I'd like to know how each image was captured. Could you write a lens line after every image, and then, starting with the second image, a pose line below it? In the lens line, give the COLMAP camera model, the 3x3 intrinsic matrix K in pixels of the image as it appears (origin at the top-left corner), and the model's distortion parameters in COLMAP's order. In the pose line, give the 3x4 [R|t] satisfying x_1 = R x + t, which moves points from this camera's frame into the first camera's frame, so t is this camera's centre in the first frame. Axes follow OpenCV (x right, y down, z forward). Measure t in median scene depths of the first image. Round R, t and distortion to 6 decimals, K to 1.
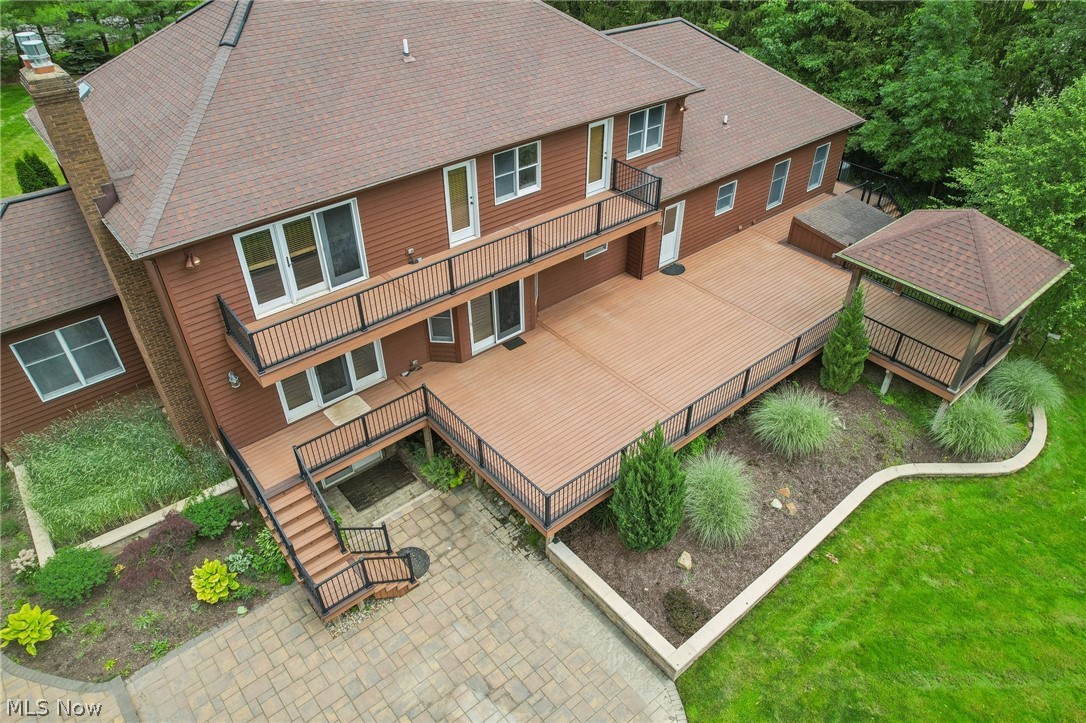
lens RADIAL K [[716.1, 0, 543.0], [0, 716.1, 361.5], [0, 0, 1]] dist [-0.069747, 0.063611]
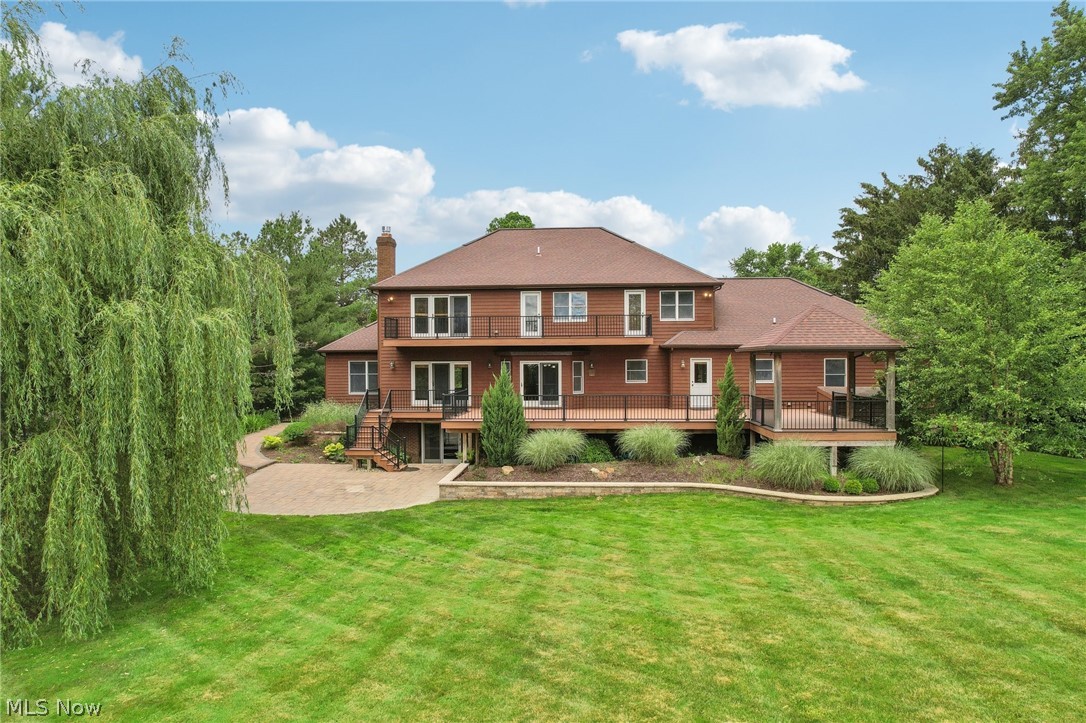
lens RADIAL K [[716.1, 0, 543.0], [0, 716.1, 361.5], [0, 0, 1]] dist [-0.069747, 0.063611]
pose [[0.724599, -0.000750, -0.689170, 1.229148], [-0.415981, 0.796813, -0.438234, 0.696179], [0.549468, 0.604226, 0.577058, 0.035708]]
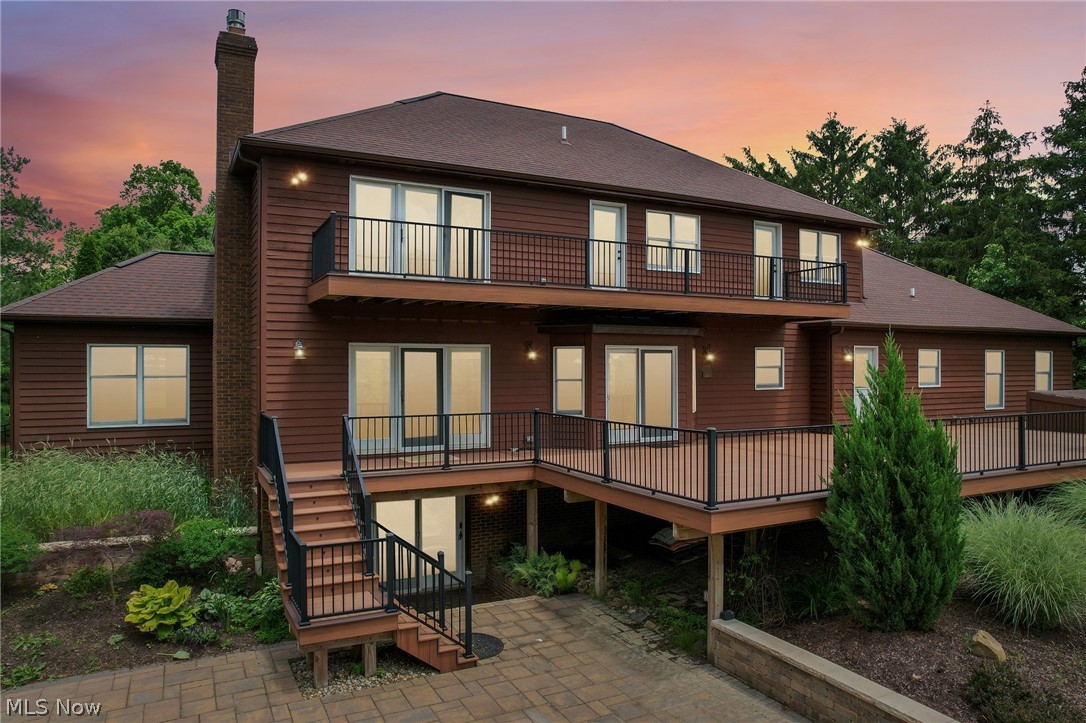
lens RADIAL K [[716.1, 0, 543.0], [0, 716.1, 361.5], [0, 0, 1]] dist [-0.069747, 0.063611]
pose [[0.976079, -0.000832, -0.217416, -0.001195], [-0.133154, 0.788228, -0.600805, 0.444081], [0.171873, 0.615382, 0.769262, 0.418205]]
